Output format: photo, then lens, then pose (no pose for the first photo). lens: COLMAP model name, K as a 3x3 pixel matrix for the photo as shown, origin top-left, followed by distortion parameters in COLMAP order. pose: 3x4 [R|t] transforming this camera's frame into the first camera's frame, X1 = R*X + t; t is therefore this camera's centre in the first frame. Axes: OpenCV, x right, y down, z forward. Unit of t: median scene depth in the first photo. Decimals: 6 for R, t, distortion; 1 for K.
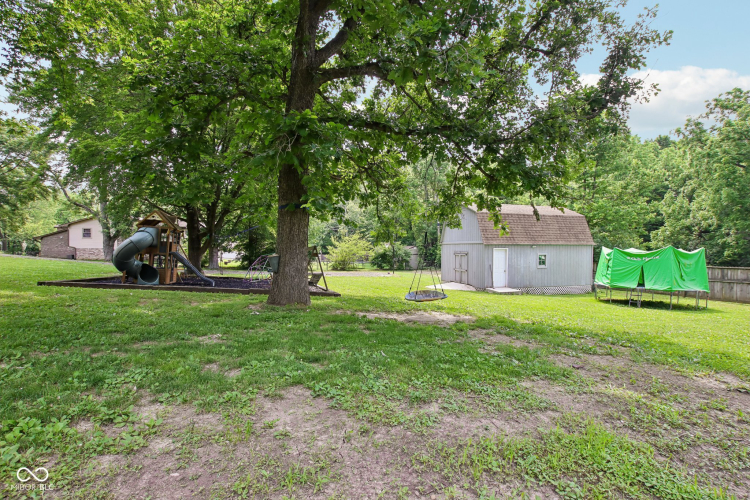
lens RADIAL K [[355.8, 0, 372.8], [0, 355.8, 246.7], [0, 0, 1]] dist [-0.022978, -0.000209]
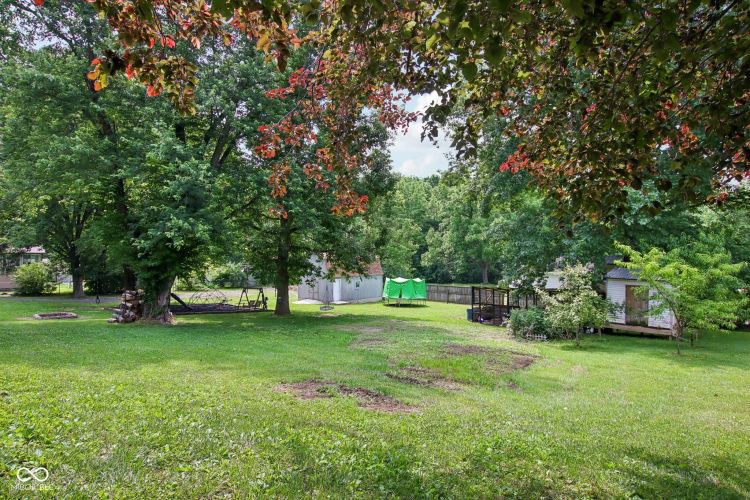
lens RADIAL K [[415.6, 0, 375.2], [0, 415.6, 248.2], [0, 0, 1]] dist [-0.002251, -0.000048]
pose [[0.870365, 0.002193, 0.492402, -0.509202], [-0.002126, 0.999997, -0.000697, -0.151282], [-0.492402, -0.000440, 0.870368, -0.927877]]
